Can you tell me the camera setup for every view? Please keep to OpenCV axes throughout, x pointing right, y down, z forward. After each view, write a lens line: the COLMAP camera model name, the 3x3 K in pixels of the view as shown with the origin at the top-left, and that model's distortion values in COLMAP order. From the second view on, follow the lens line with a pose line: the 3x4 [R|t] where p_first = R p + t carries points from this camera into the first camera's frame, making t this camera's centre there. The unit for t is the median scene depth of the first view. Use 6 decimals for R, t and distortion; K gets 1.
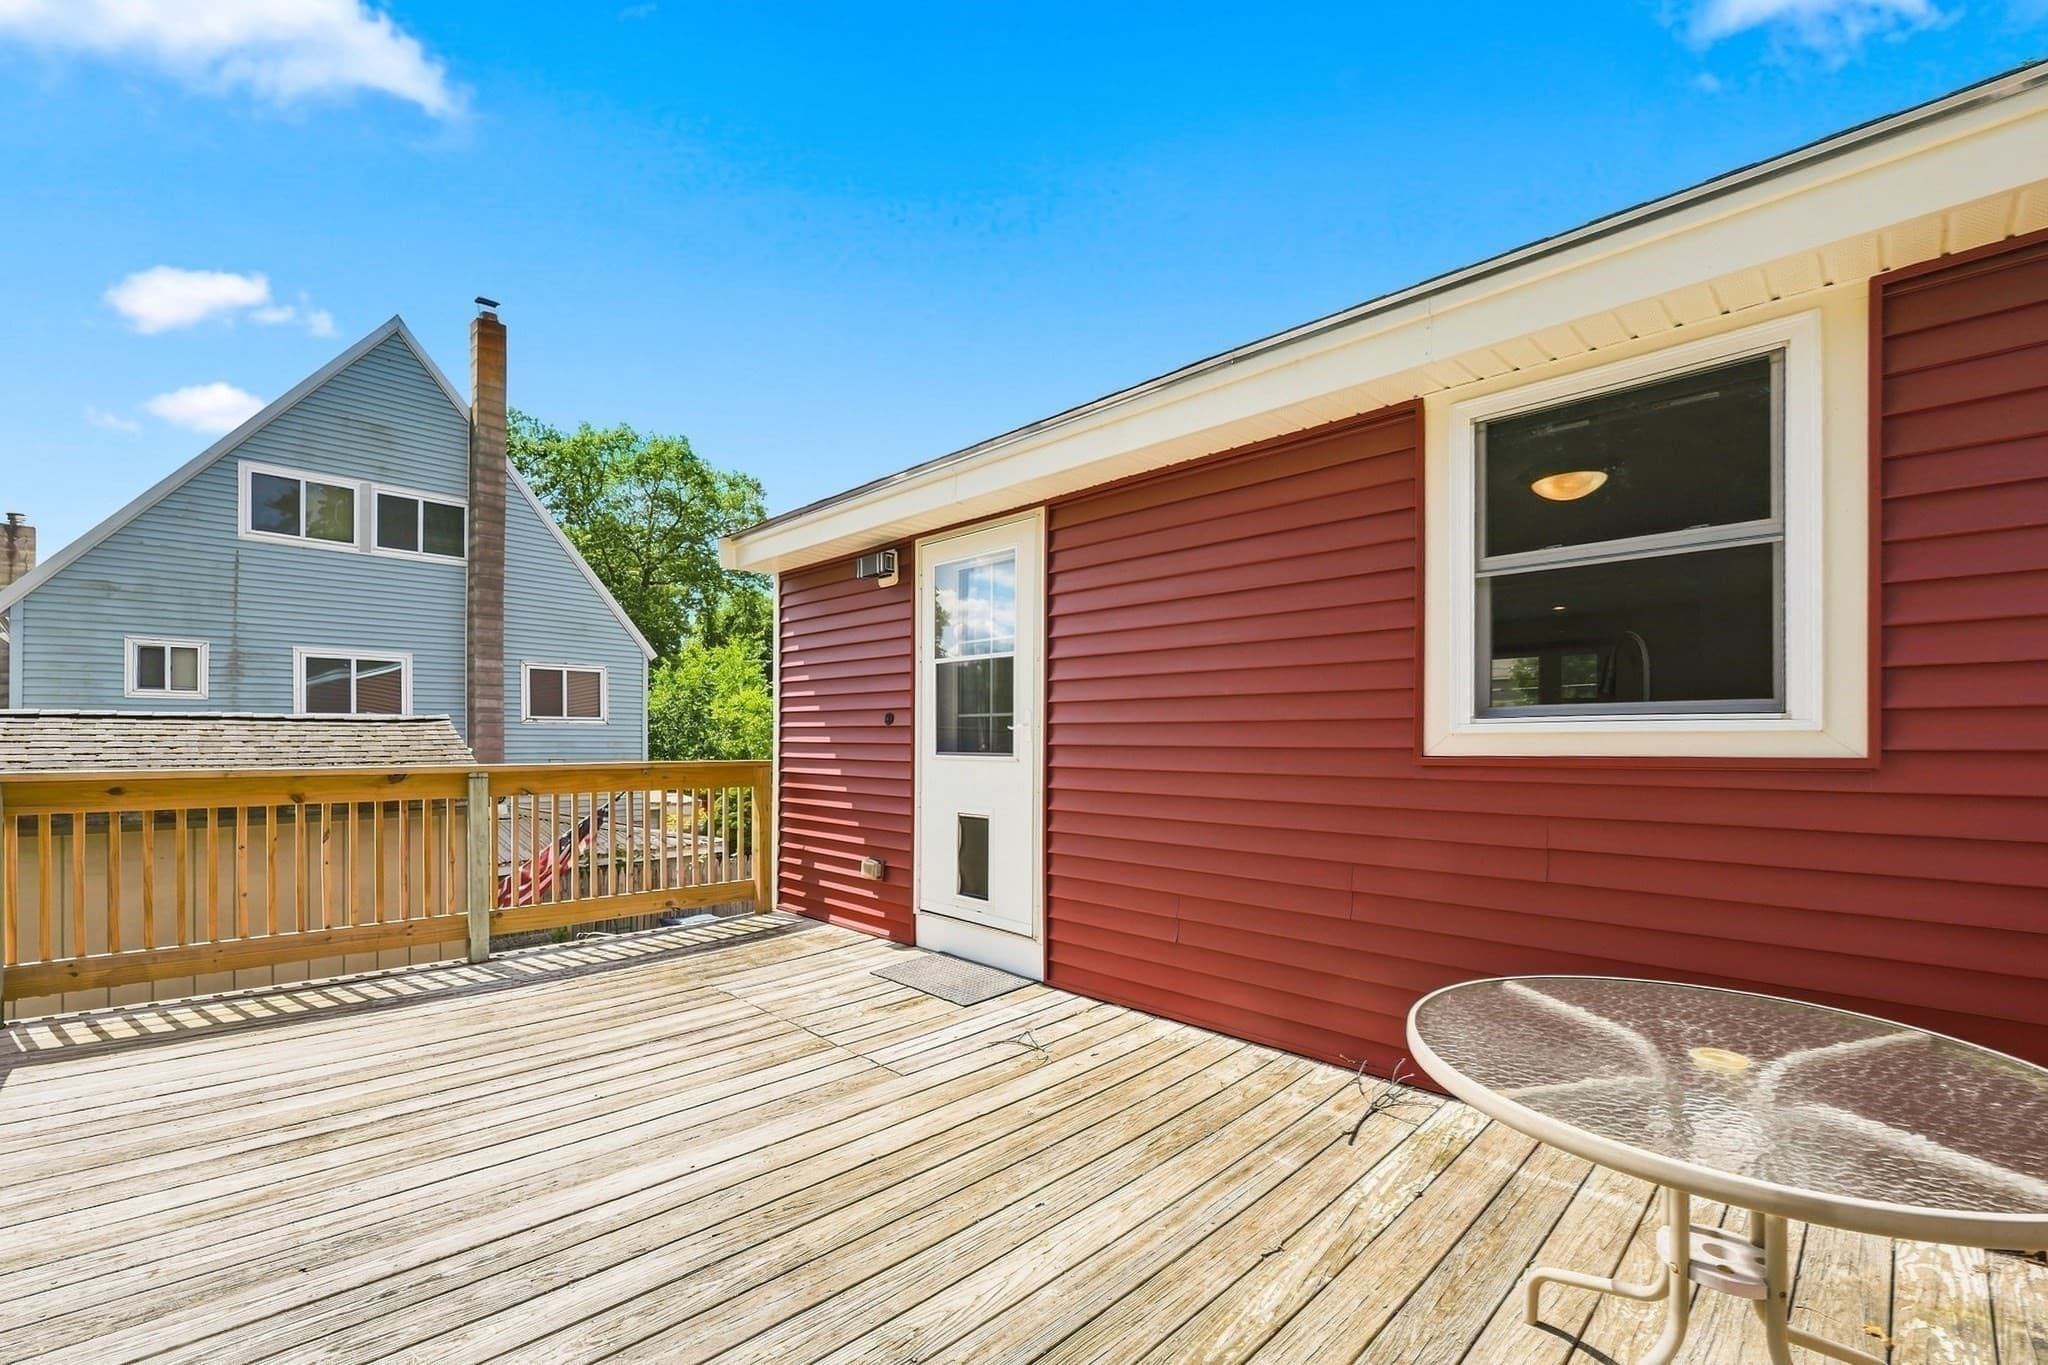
lens RADIAL K [[860.7, 0, 1026.0], [0, 860.7, 737.0], [0, 0, 1]] dist [-0.000281, -0.000092]
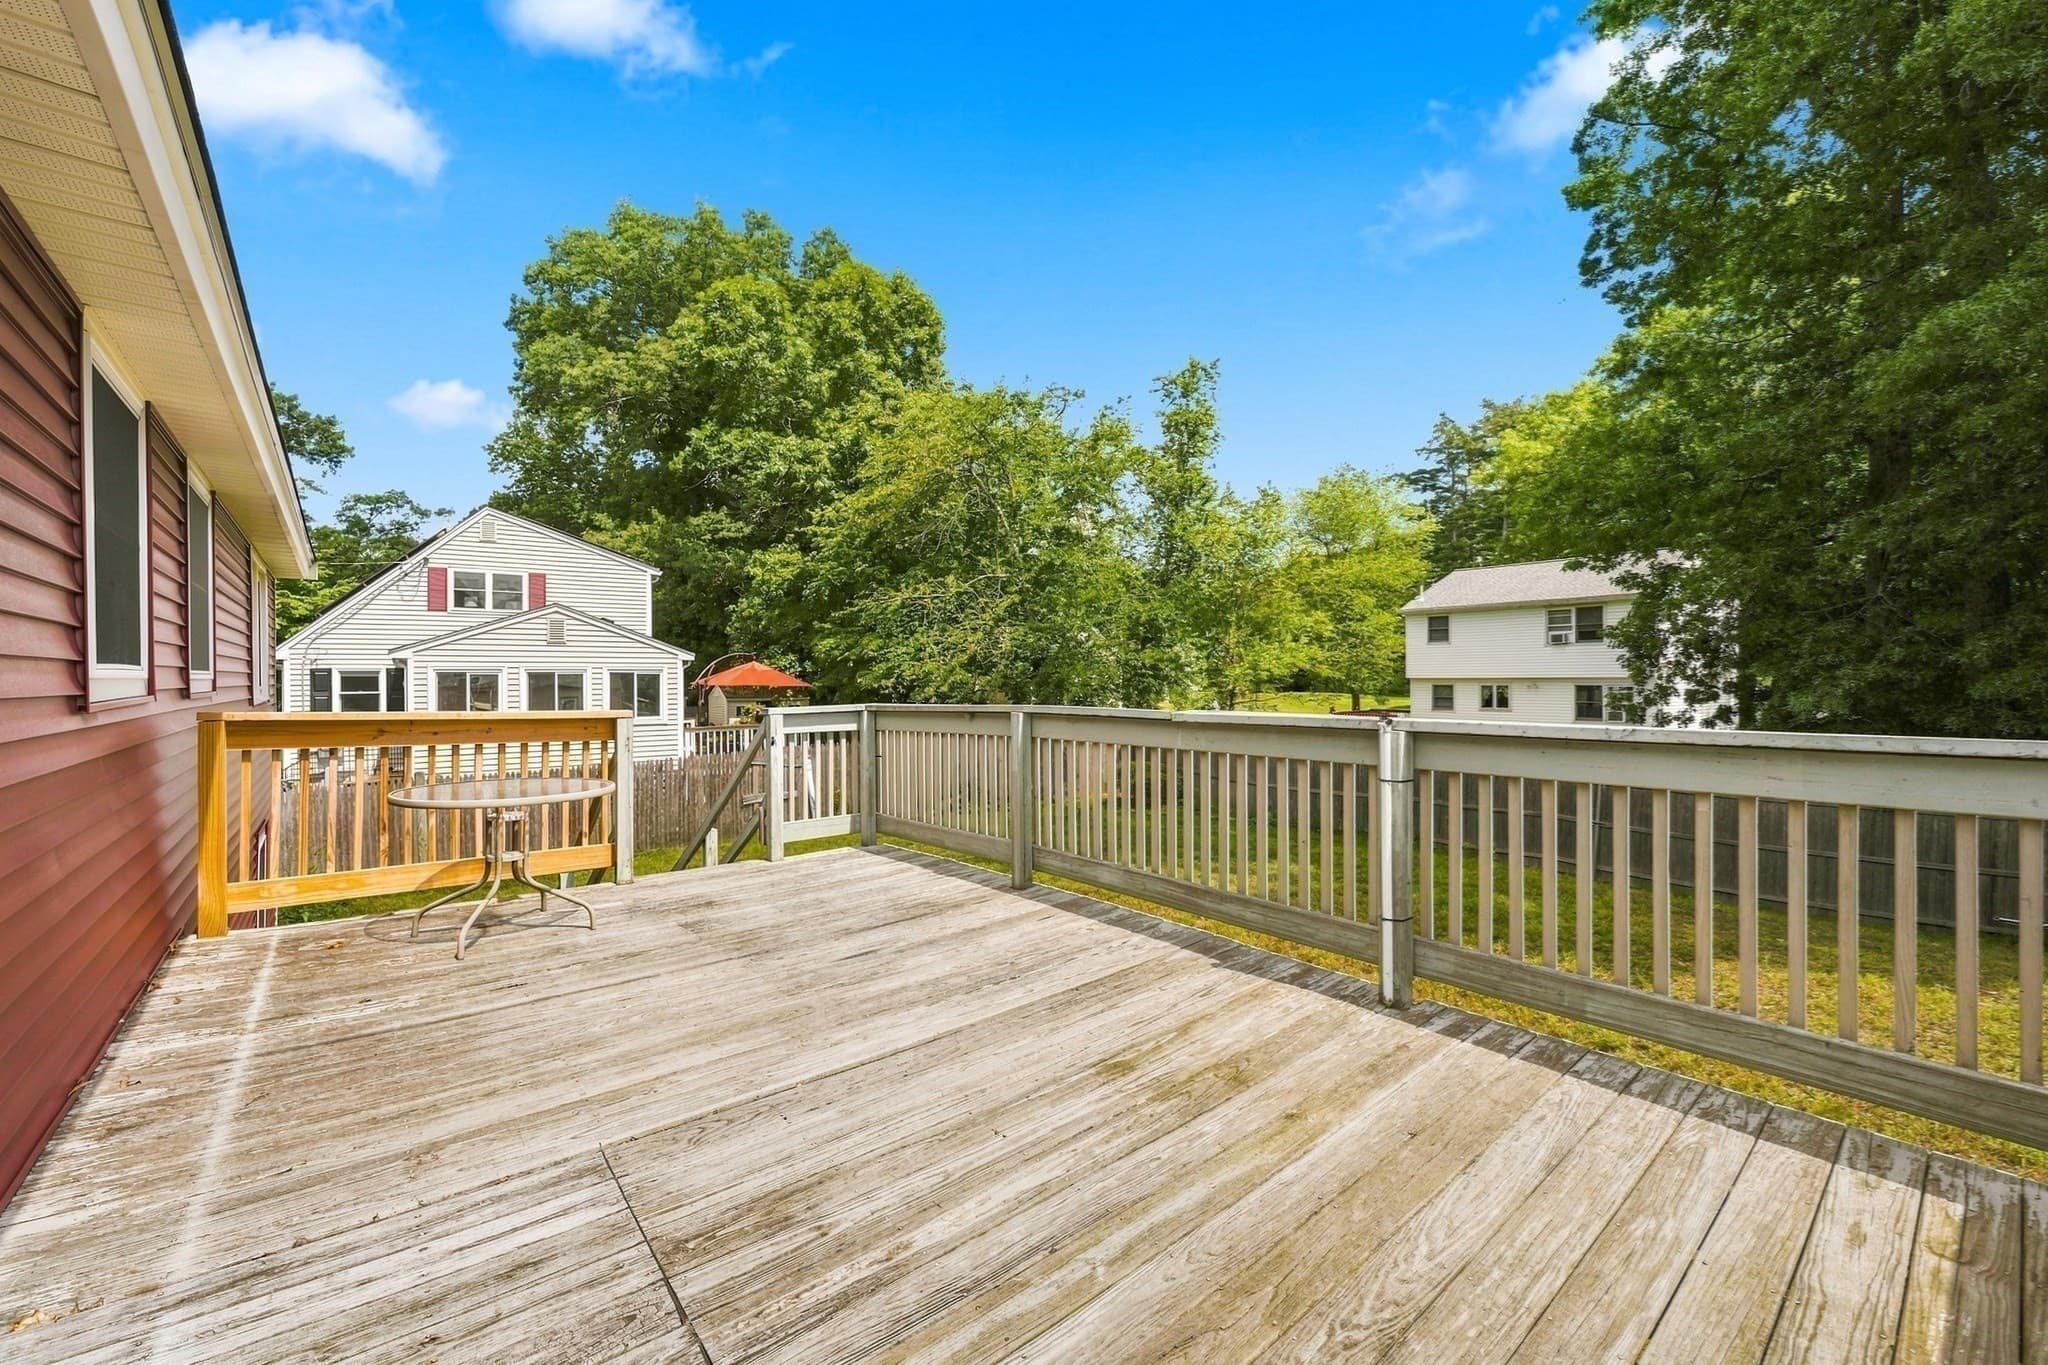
lens RADIAL K [[821.2, 0, 1050.2], [0, 821.2, 685.4], [0, 0, 1]] dist [-0.000375, 0.000032]
pose [[-0.998043, 0.004349, 0.062382, -0.344596], [0.004650, 0.999978, 0.004679, 0.001407], [-0.062361, 0.004960, -0.998041, 1.027016]]
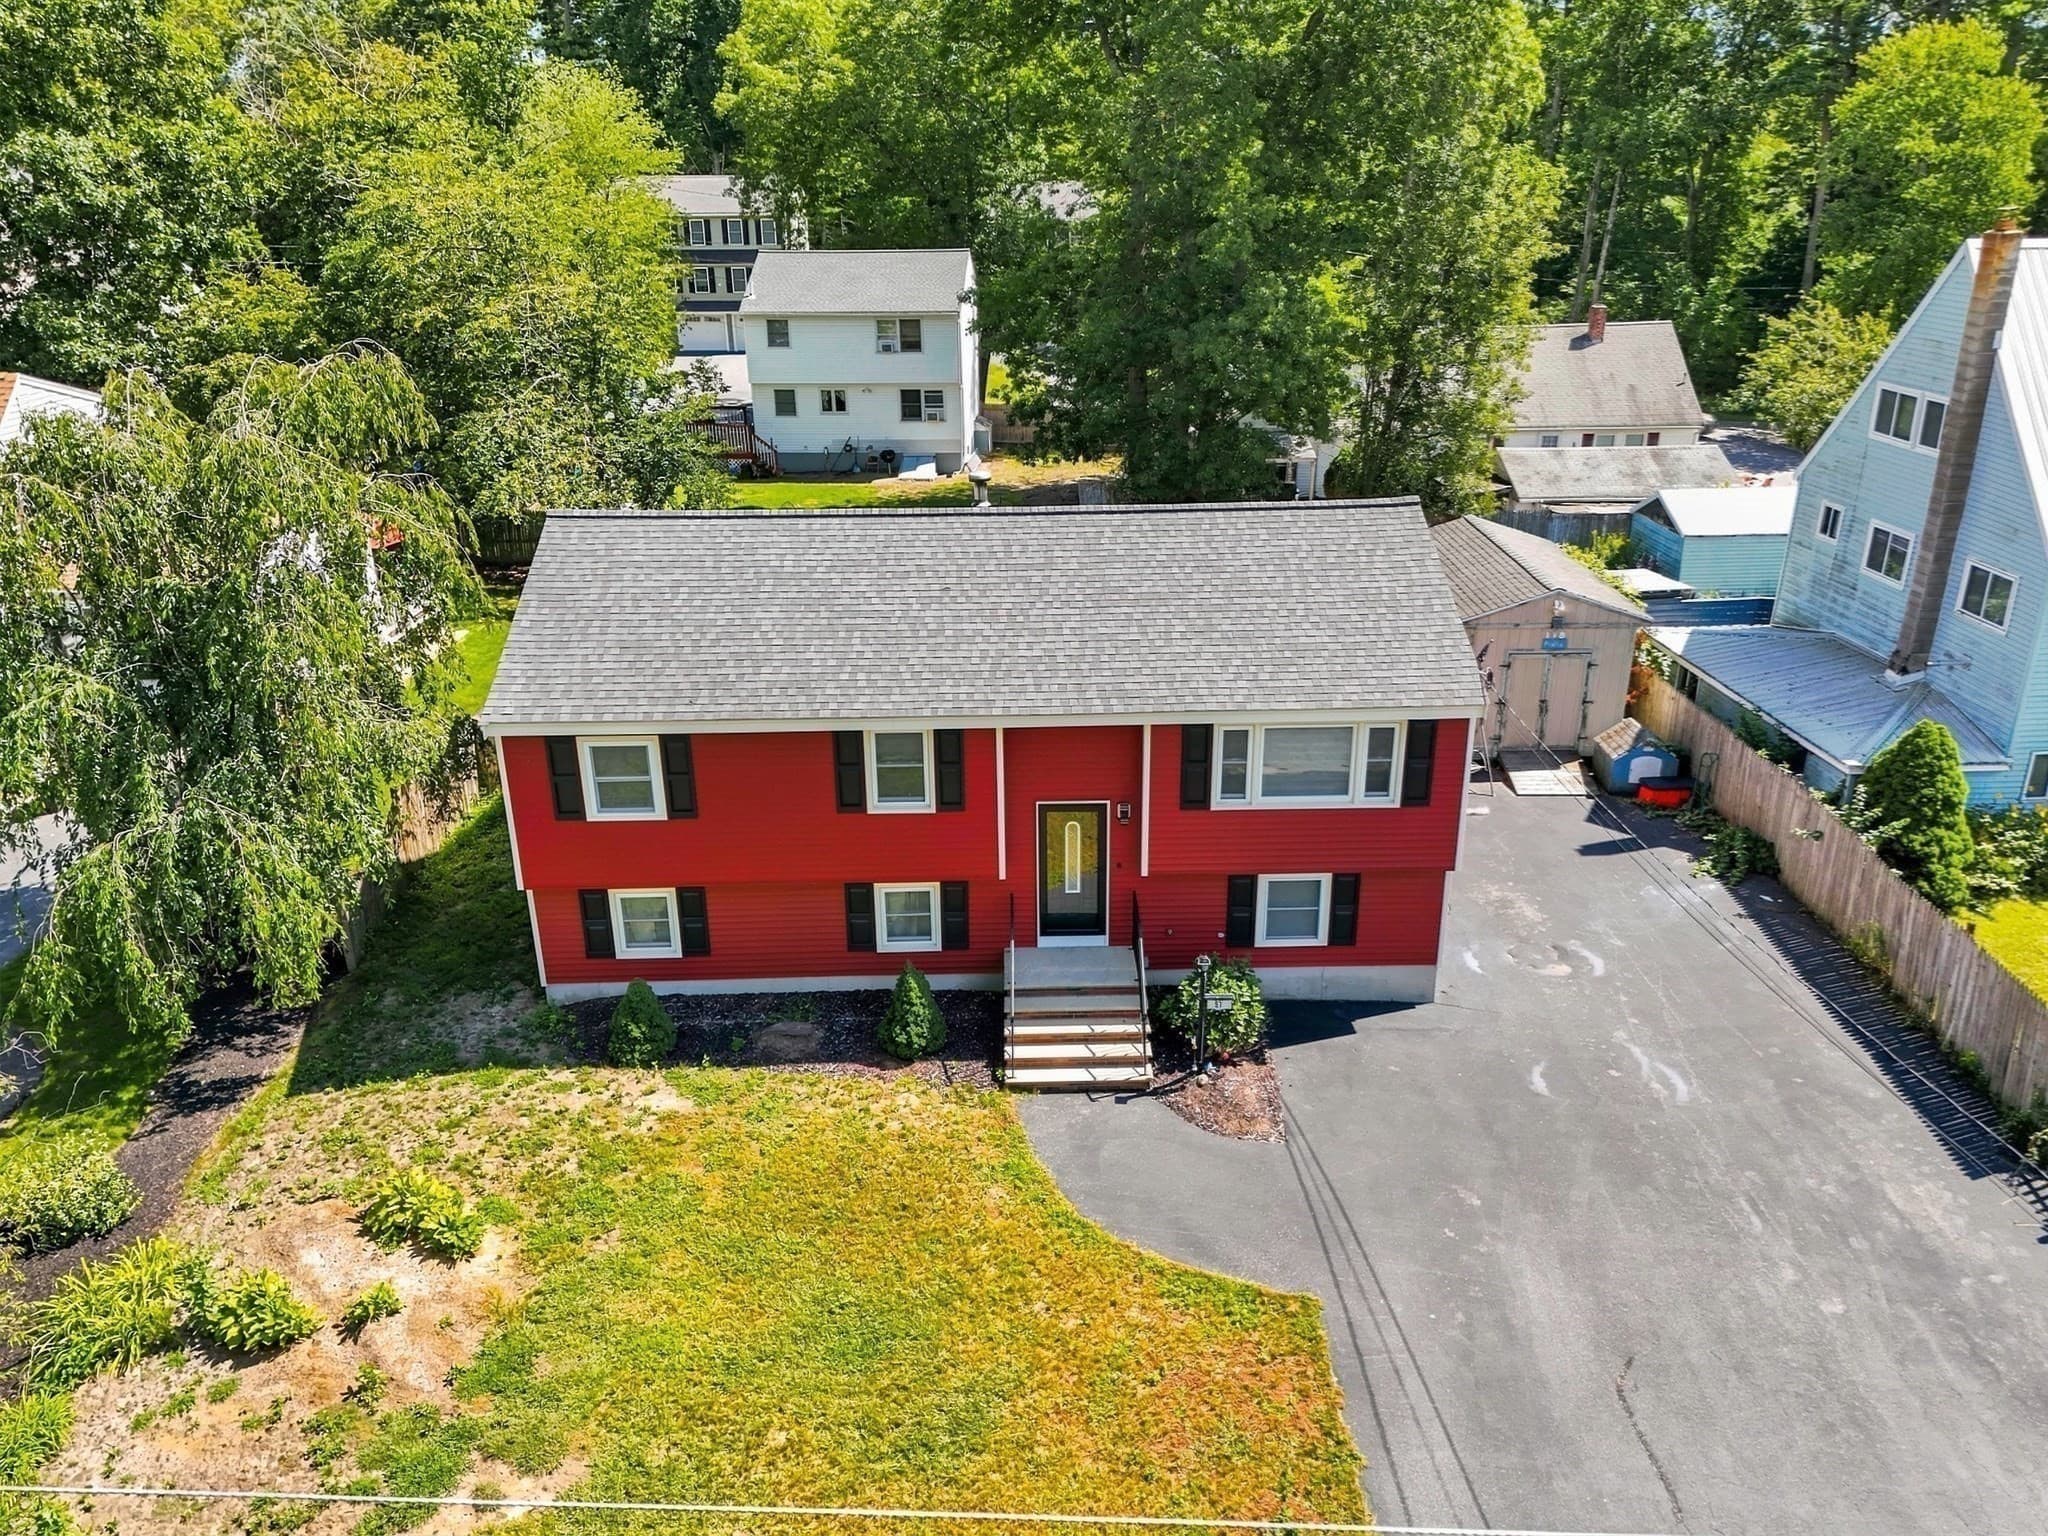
lens RADIAL K [[1531.0, 0, 1037.0], [0, 1531.0, 747.7], [0, 0, 1]] dist [0.059785, -0.003049]
pose [[-0.684278, 0.272381, -0.676441, 4.765822], [0.010758, 0.931290, 0.364119, -1.778524], [0.729142, 0.241882, -0.640192, 4.476333]]
